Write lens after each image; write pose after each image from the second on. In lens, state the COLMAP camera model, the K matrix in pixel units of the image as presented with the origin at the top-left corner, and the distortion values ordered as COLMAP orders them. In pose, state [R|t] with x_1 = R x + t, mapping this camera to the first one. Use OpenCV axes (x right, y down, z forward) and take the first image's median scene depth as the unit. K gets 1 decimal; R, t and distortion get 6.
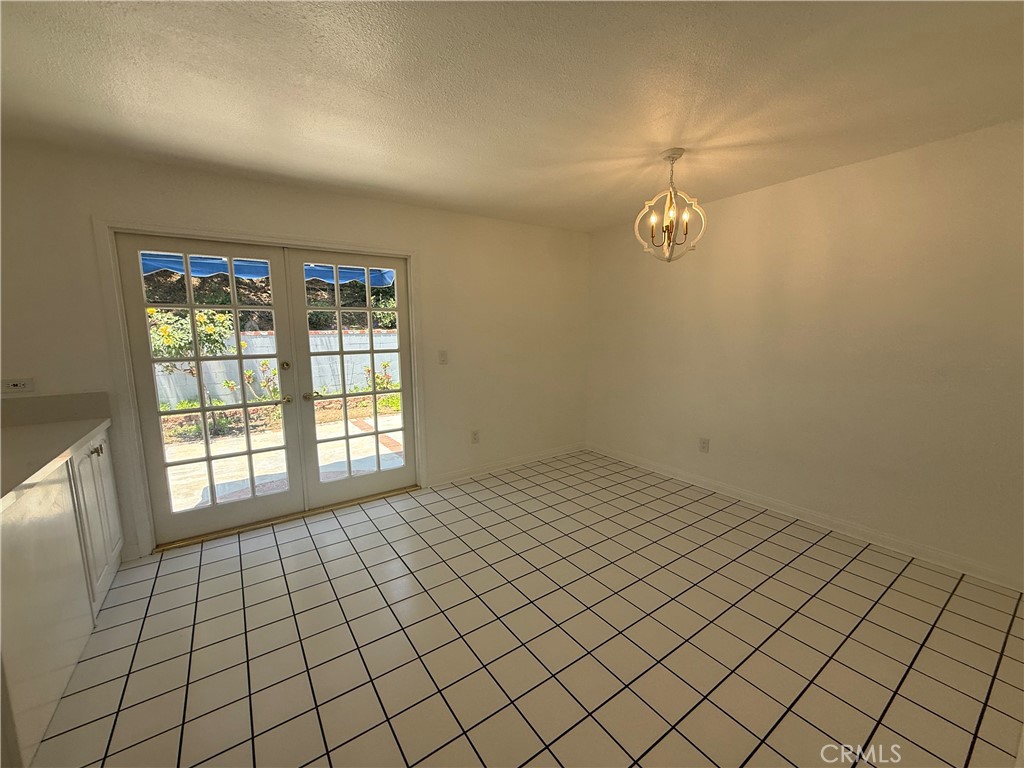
lens RADIAL K [[407.7, 0, 510.6], [0, 407.7, 367.9], [0, 0, 1]] dist [0.002523, 0.000772]
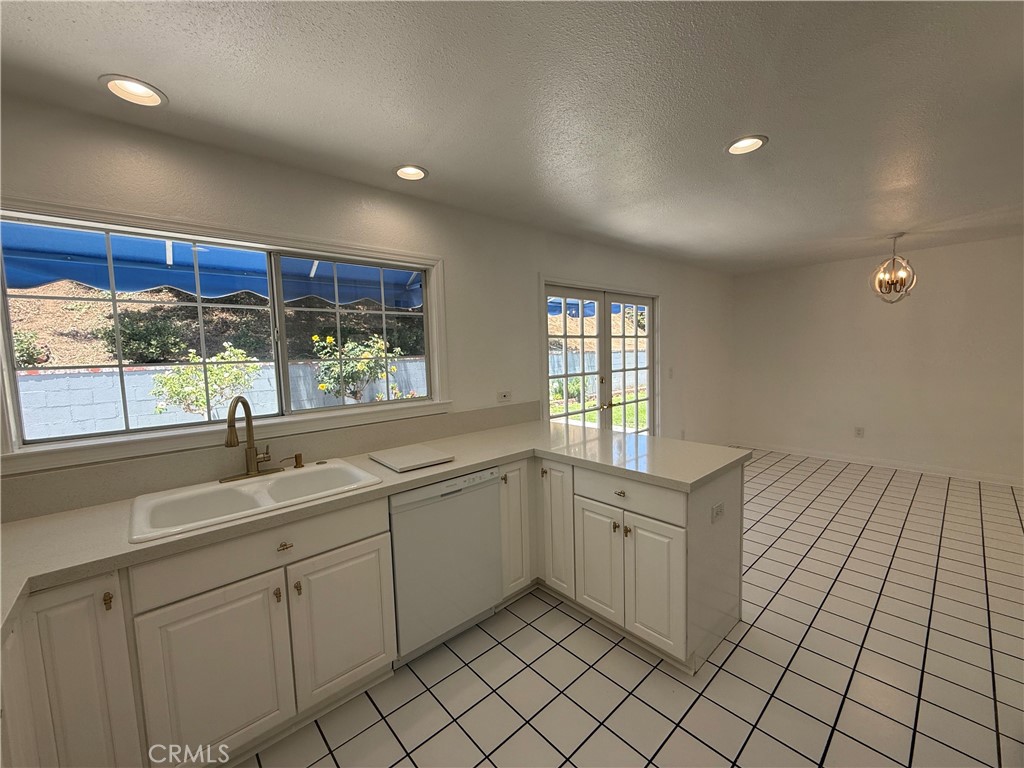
lens RADIAL K [[407.7, 0, 507.3], [0, 407.7, 379.0], [0, 0, 1]] dist [0.002523, 0.000772]
pose [[0.992436, -0.028023, 0.119521, -0.884117], [0.032479, 0.998842, -0.035493, 0.021829], [-0.118388, 0.039107, 0.992197, -0.230570]]
